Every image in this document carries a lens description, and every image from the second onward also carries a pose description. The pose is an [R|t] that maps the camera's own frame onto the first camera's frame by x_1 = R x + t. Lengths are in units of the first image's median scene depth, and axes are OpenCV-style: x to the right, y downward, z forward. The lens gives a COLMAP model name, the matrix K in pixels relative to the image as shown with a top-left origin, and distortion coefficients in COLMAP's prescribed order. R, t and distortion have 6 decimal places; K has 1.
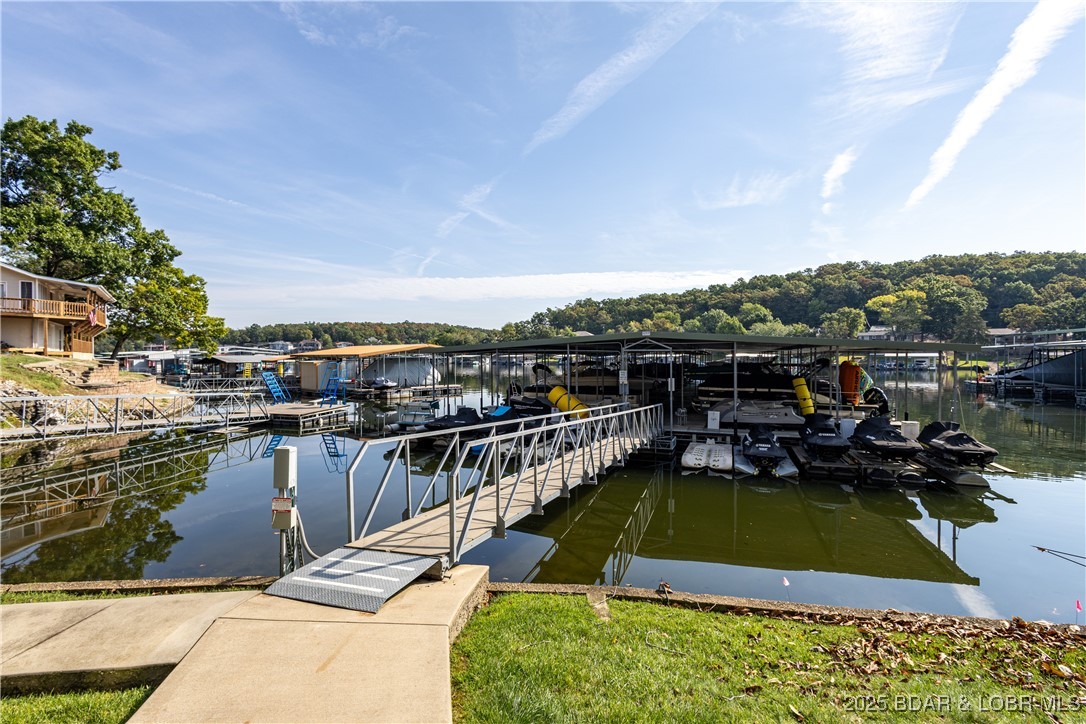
lens RADIAL K [[511.2, 0, 548.9], [0, 511.2, 362.4], [0, 0, 1]] dist [0.019918, -0.005438]
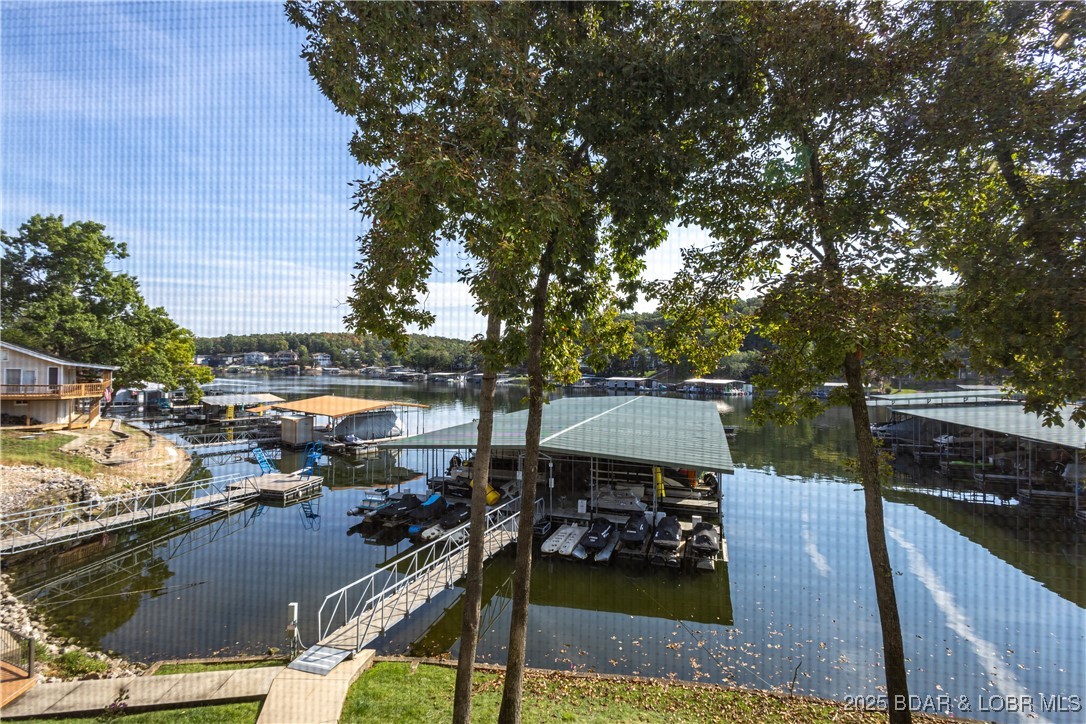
lens RADIAL K [[511.2, 0, 548.9], [0, 511.2, 361.4], [0, 0, 1]] dist [0.019918, -0.005438]
pose [[0.999202, 0.008703, 0.038973, 0.095149], [-0.008025, 0.999814, -0.017545, -0.148994], [-0.039118, 0.017218, 0.999086, -0.239586]]
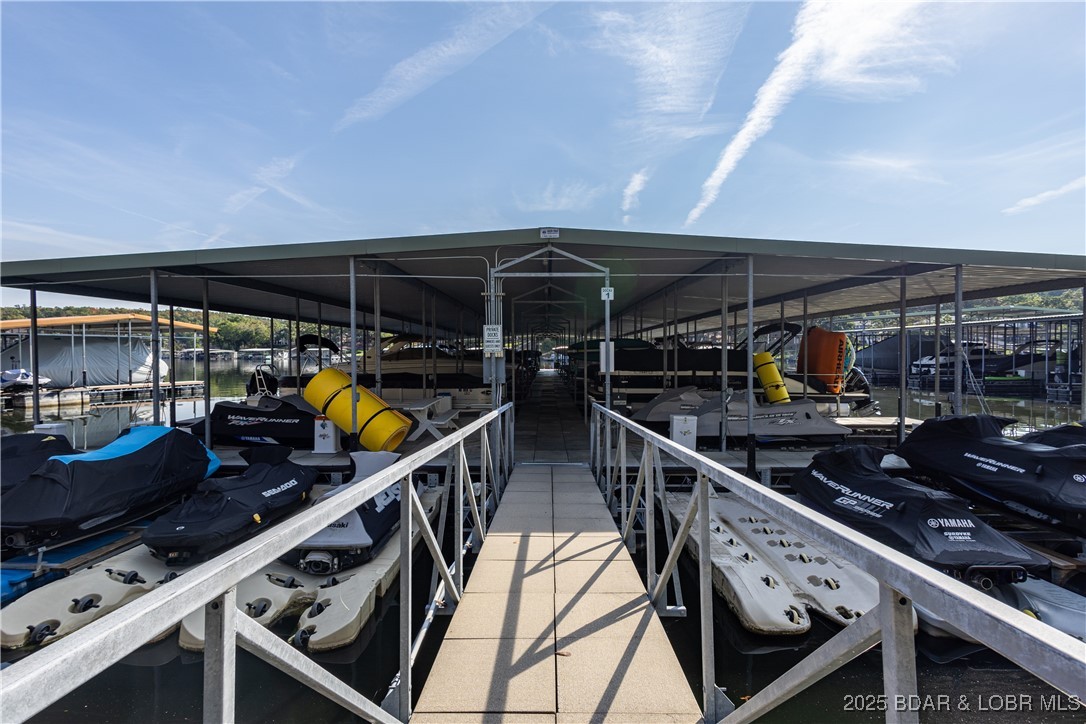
lens RADIAL K [[511.2, 0, 550.8], [0, 511.2, 357.4], [0, 0, 1]] dist [0.019918, -0.005438]
pose [[0.940084, -0.004735, 0.340911, 0.028063], [0.004633, 0.999989, 0.001114, 0.022461], [-0.340912, 0.000532, 0.940095, 0.334919]]
